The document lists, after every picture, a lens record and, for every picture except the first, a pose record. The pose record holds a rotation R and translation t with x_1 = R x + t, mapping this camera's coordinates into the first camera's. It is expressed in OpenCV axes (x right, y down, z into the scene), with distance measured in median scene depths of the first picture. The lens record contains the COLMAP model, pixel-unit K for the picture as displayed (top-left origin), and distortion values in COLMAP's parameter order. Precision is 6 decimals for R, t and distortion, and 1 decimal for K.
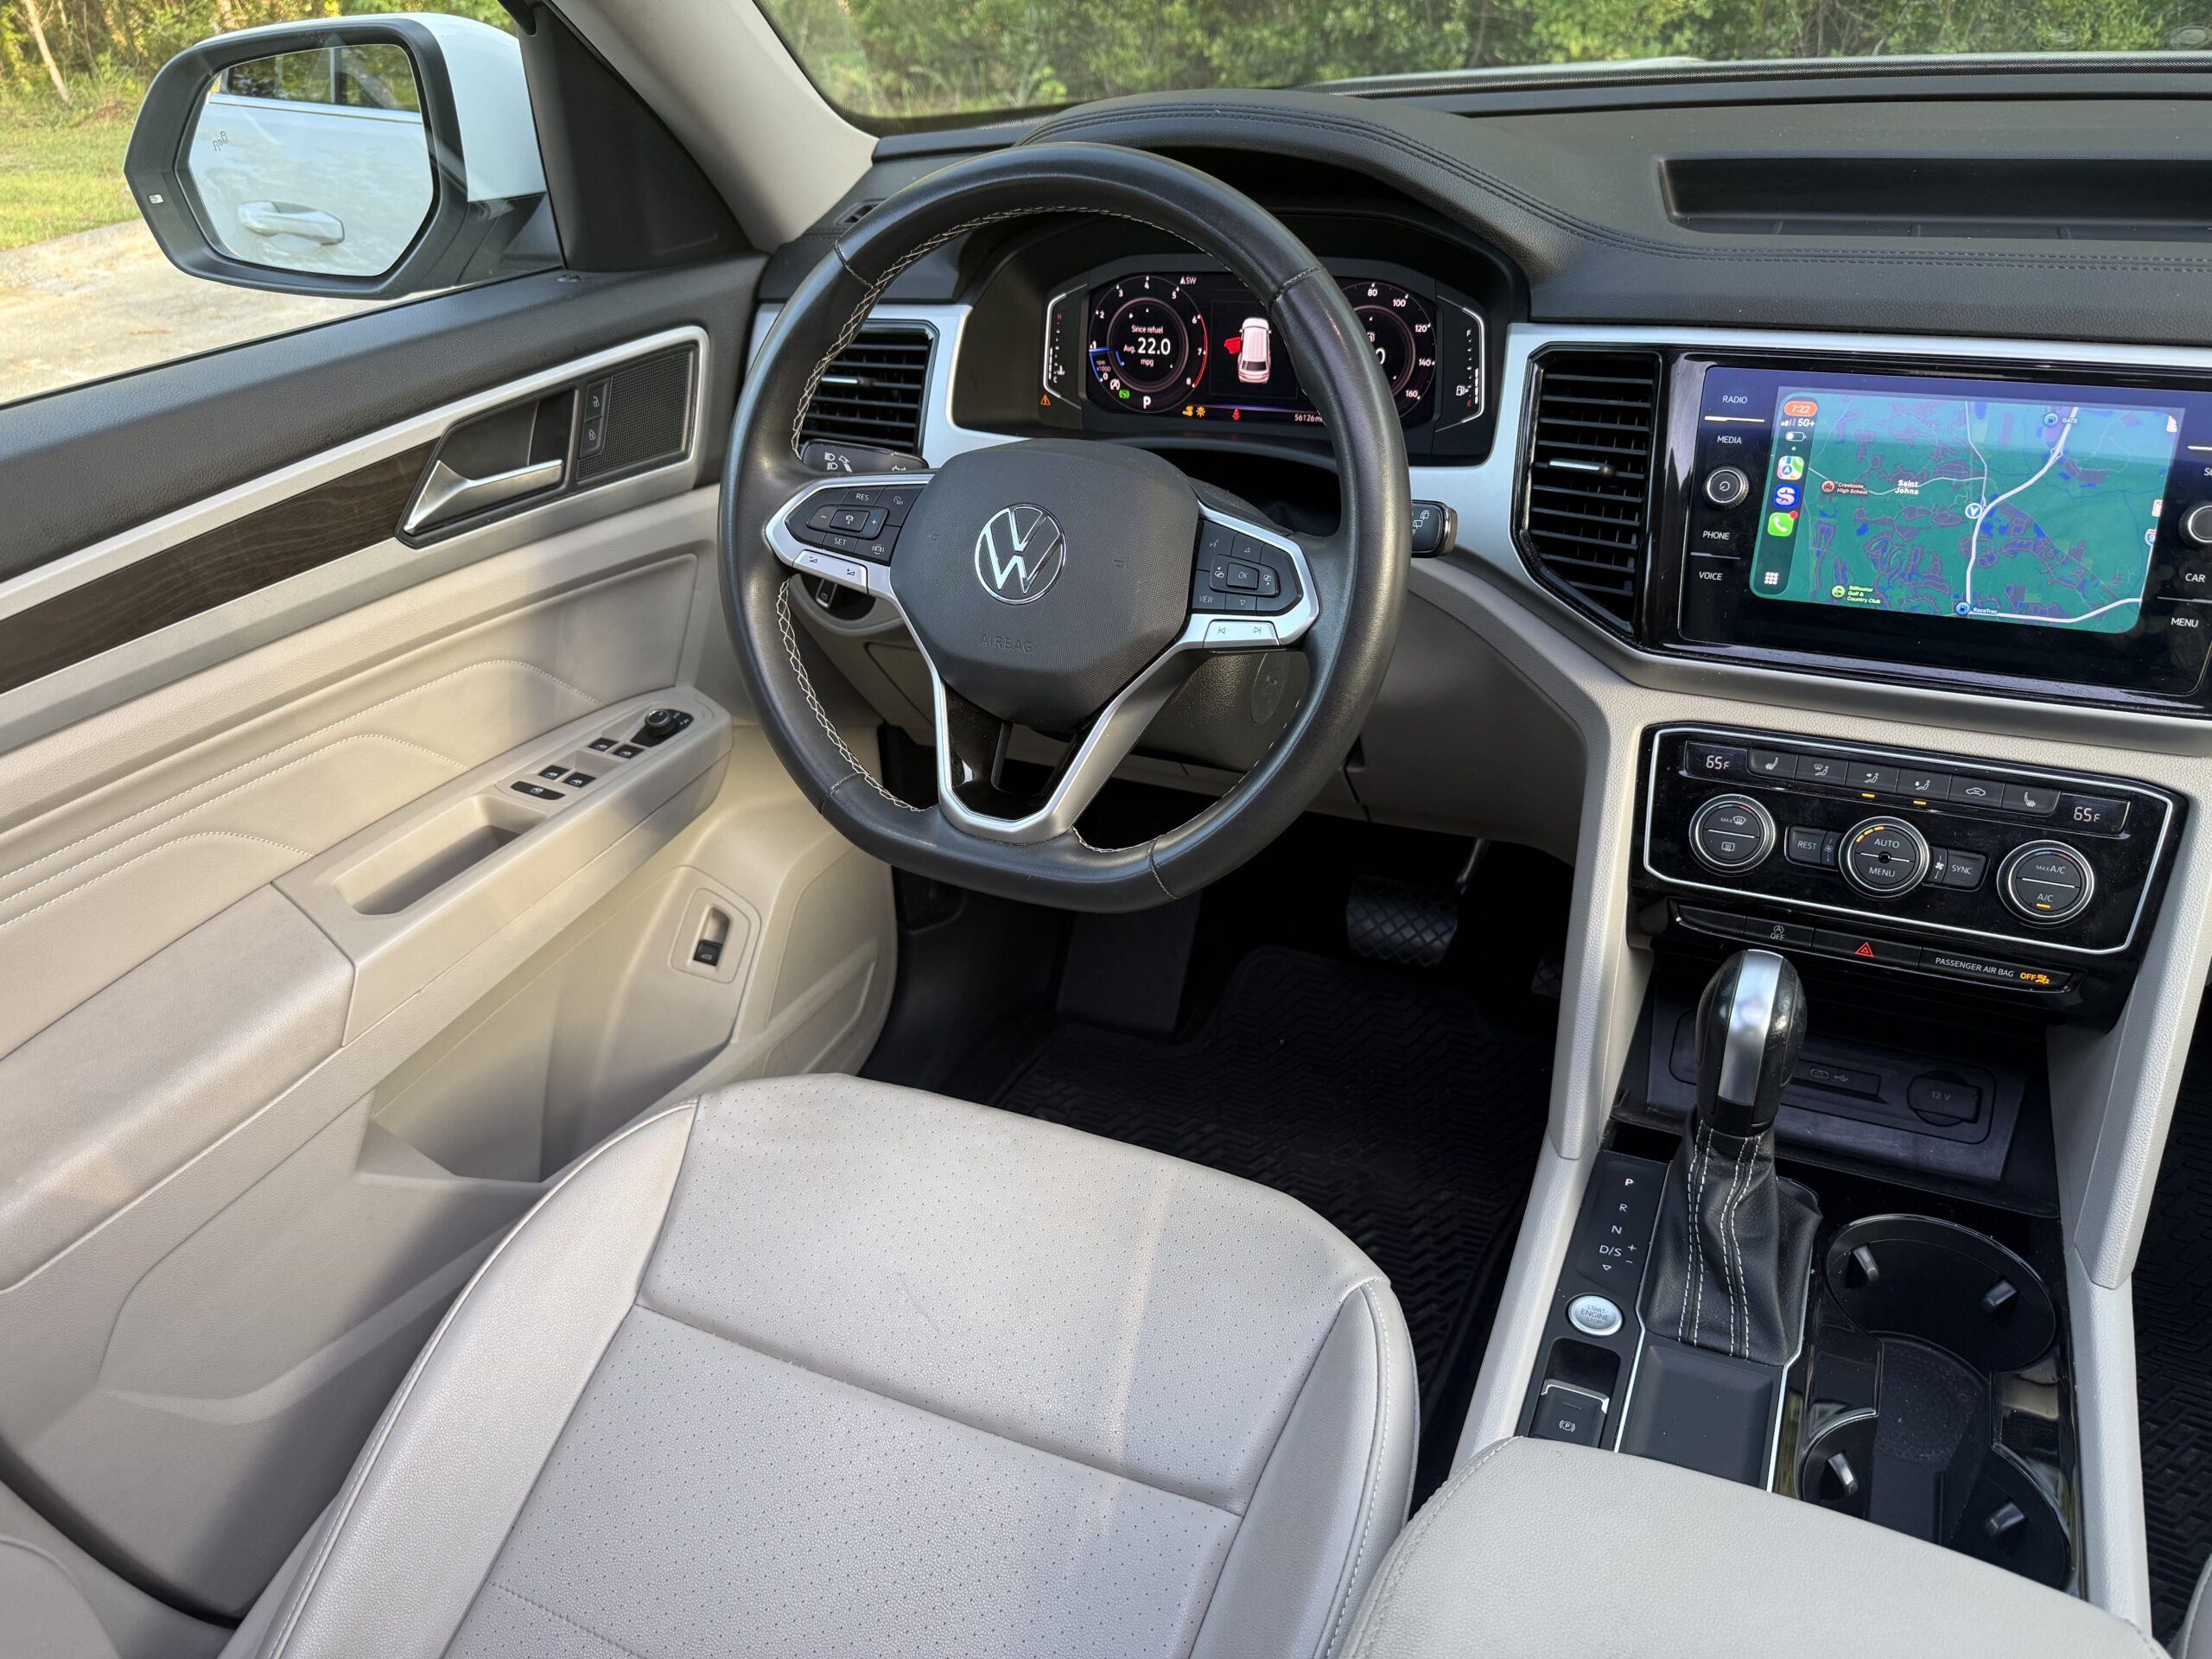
lens RADIAL K [[1565.1, 0, 1113.6], [0, 1565.1, 822.4], [0, 0, 1]] dist [0.026315, -0.035817]
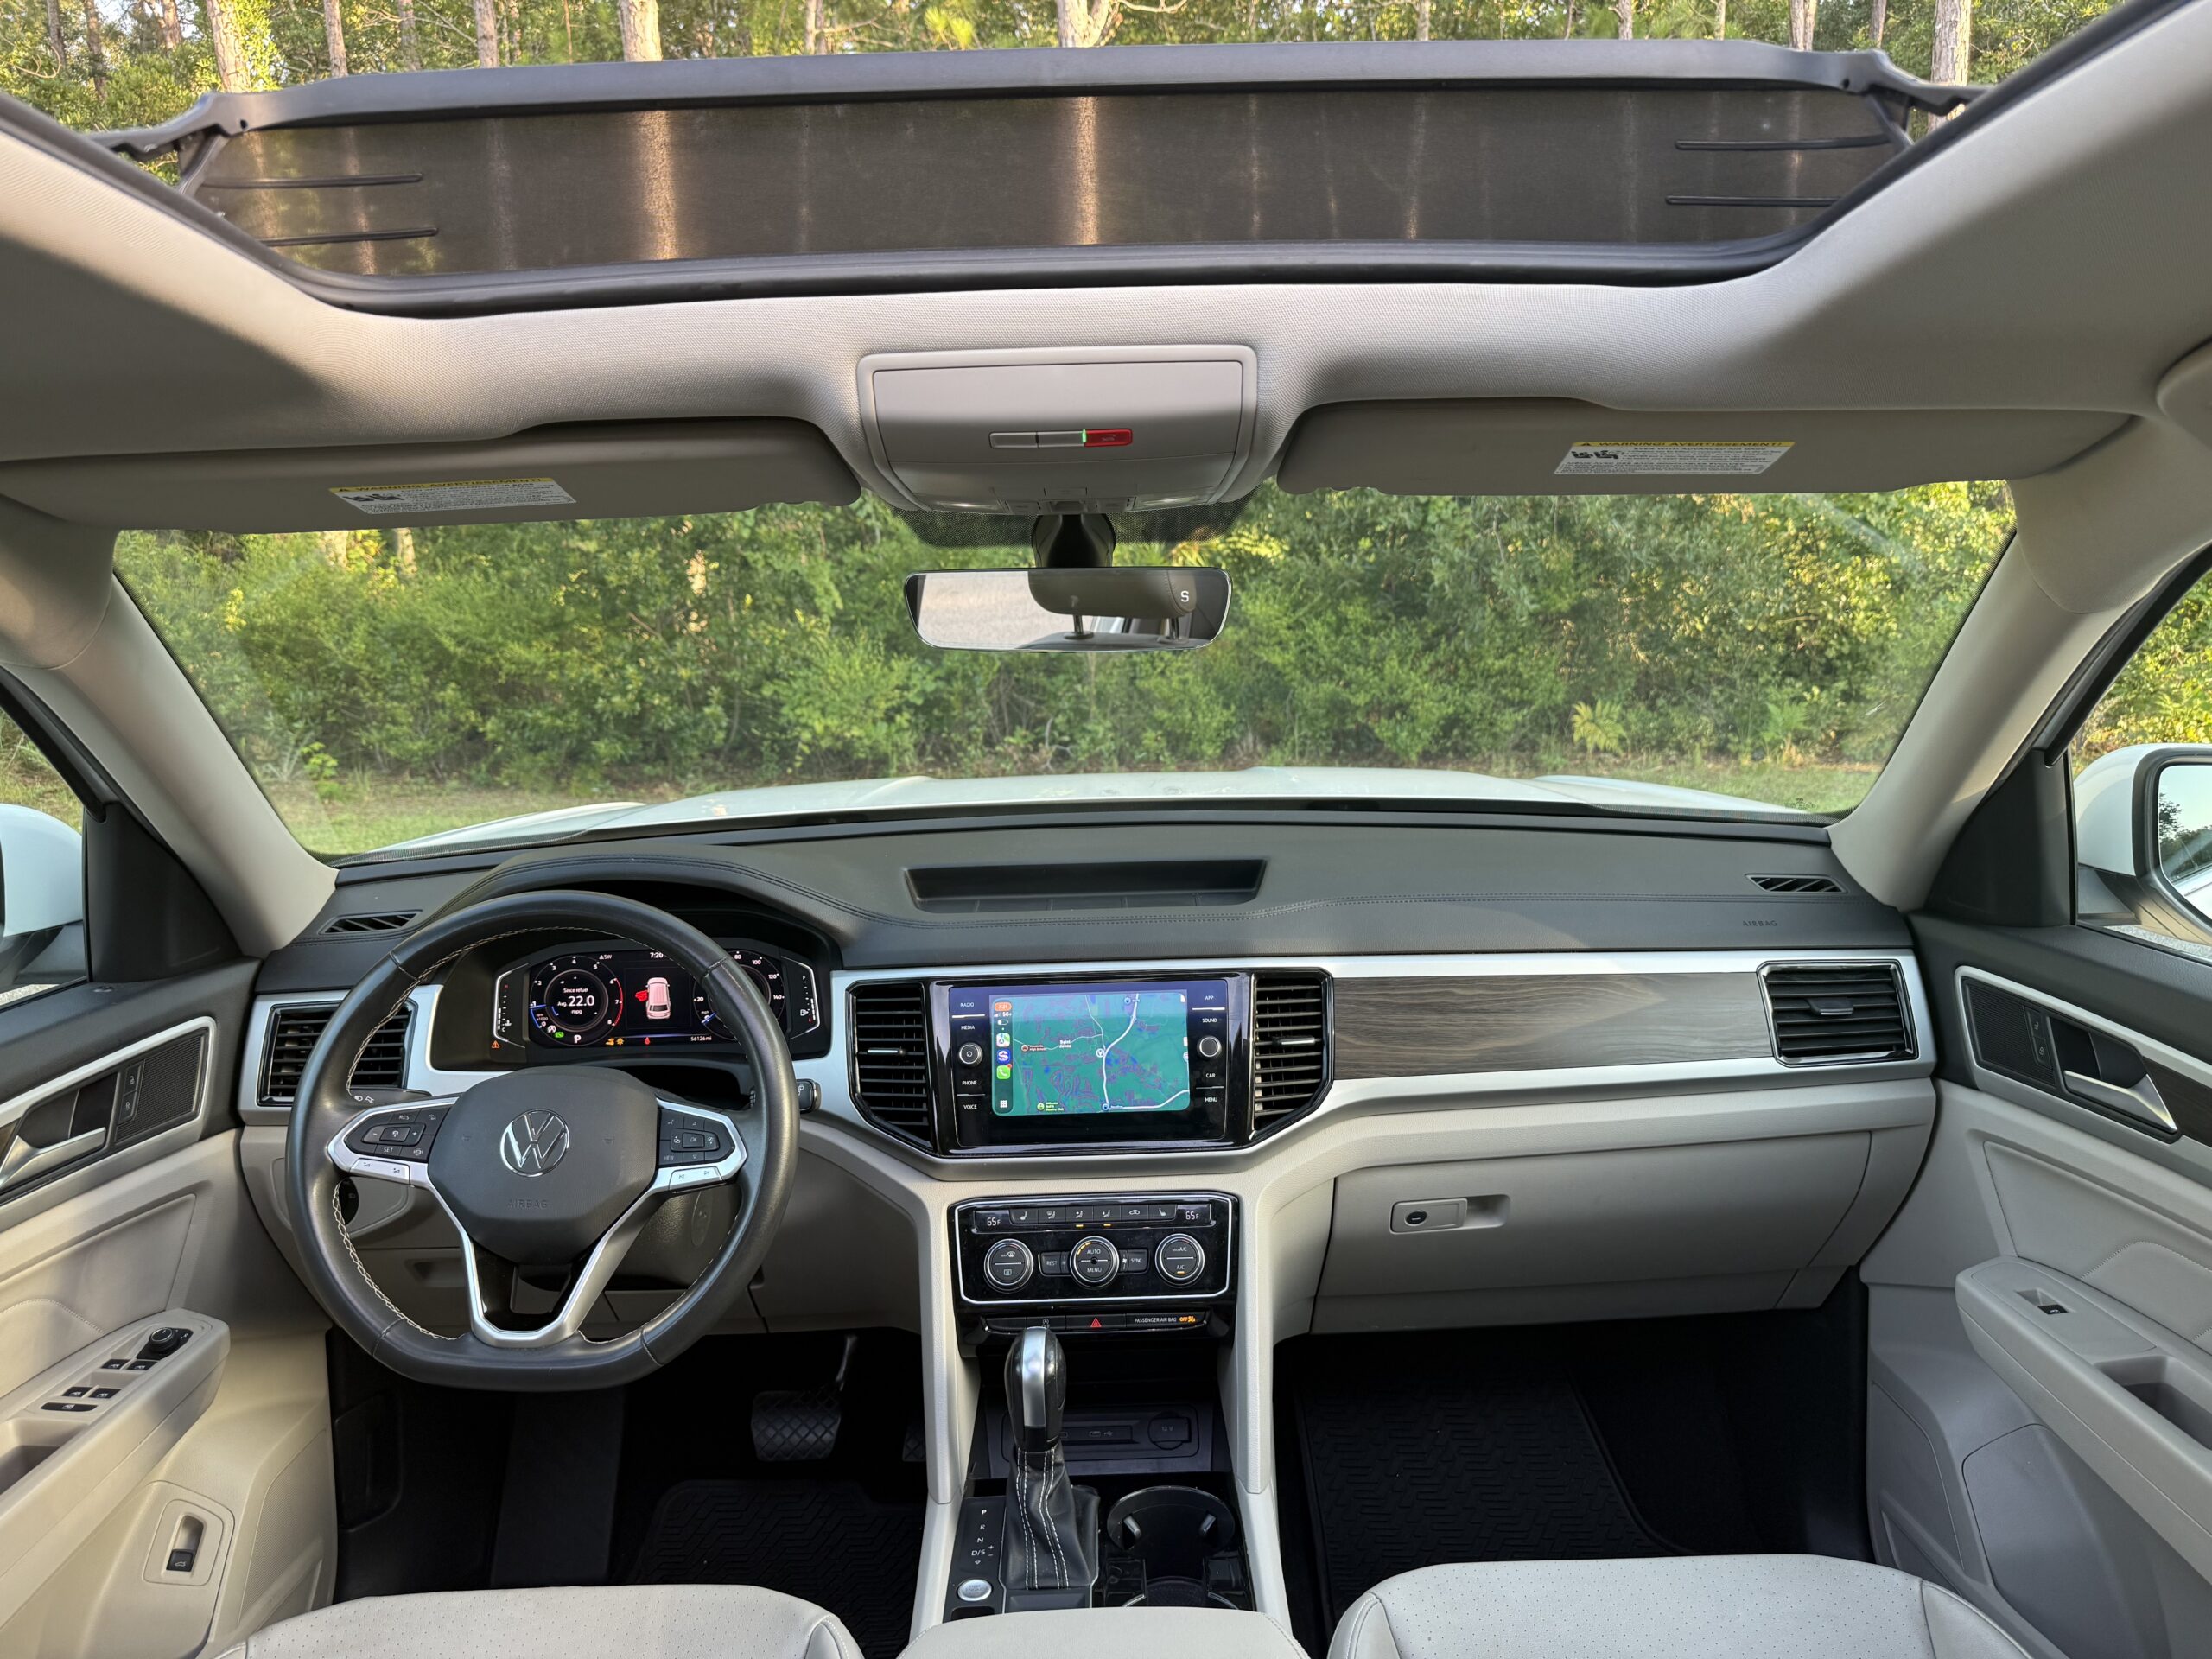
lens RADIAL K [[1565.1, 0, 1111.4], [0, 1565.1, 835.1], [0, 0, 1]] dist [0.026315, -0.035817]
pose [[0.902205, -0.035074, 0.429880, -0.170892], [0.191179, 0.925948, -0.325686, 0.130128], [-0.386623, 0.376019, 0.842100, -0.511892]]
